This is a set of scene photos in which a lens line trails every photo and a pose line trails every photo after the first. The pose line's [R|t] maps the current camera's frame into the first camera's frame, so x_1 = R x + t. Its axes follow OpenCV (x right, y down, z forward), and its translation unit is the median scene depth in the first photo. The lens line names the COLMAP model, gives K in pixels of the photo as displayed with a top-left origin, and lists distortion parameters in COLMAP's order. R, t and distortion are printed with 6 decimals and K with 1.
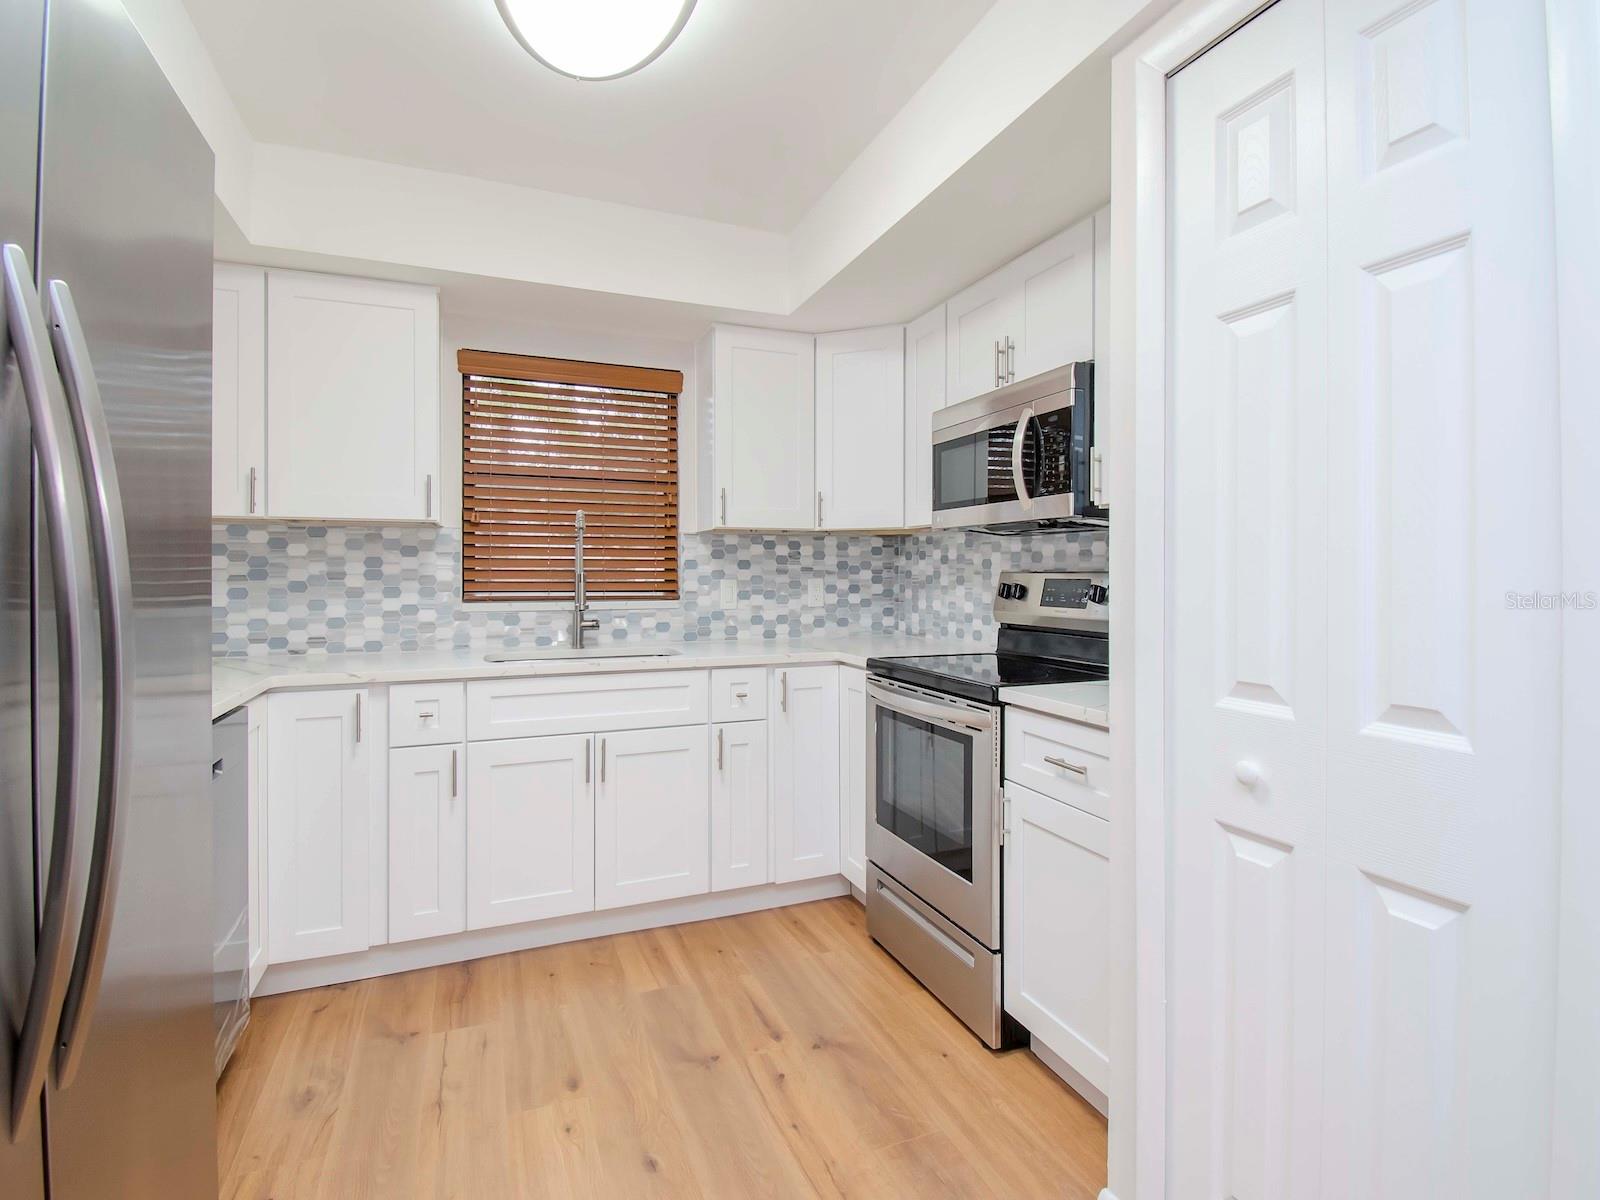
lens RADIAL K [[755.8, 0, 781.5], [0, 755.8, 571.2], [0, 0, 1]] dist [0.002385, -0.016282]
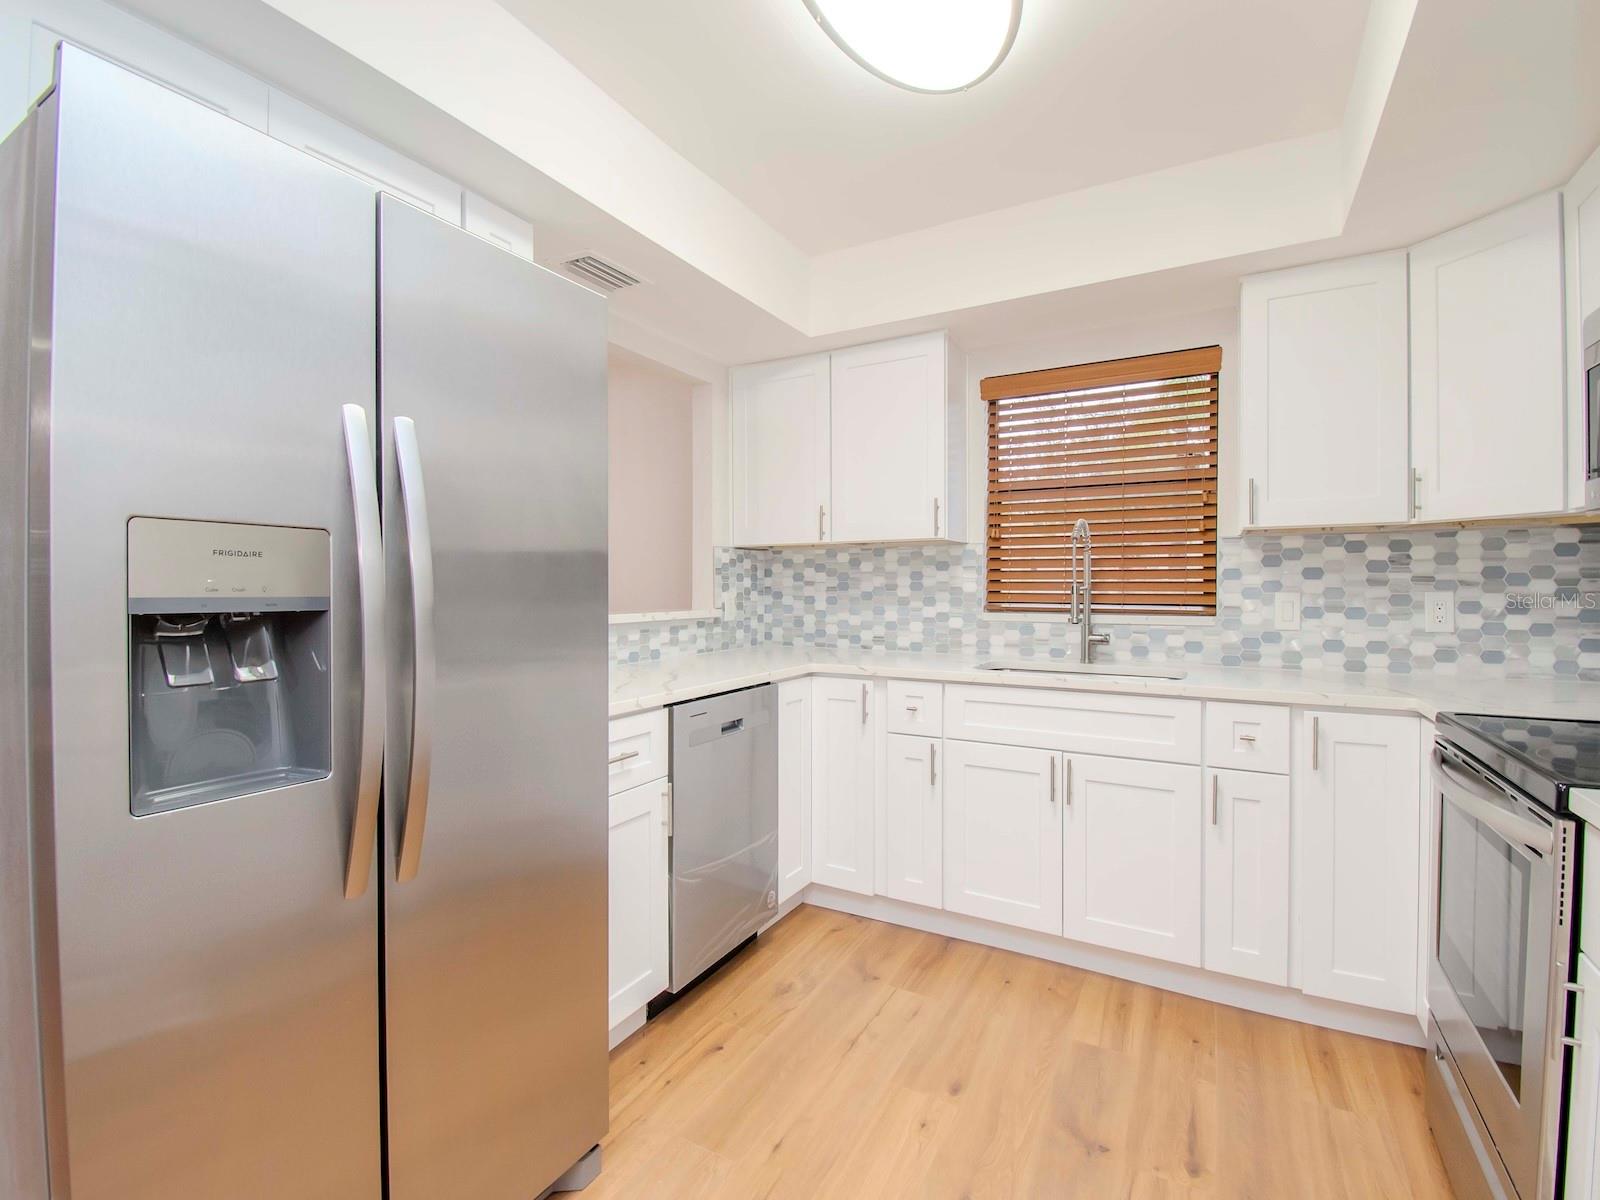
lens RADIAL K [[717.4, 0, 819.2], [0, 717.4, 590.0], [0, 0, 1]] dist [0.013919, -0.023021]
pose [[0.633034, 0.004339, -0.774112, 0.232950], [0.003959, 0.999953, 0.008843, -0.000232], [0.774114, -0.008662, 0.632987, 0.165011]]
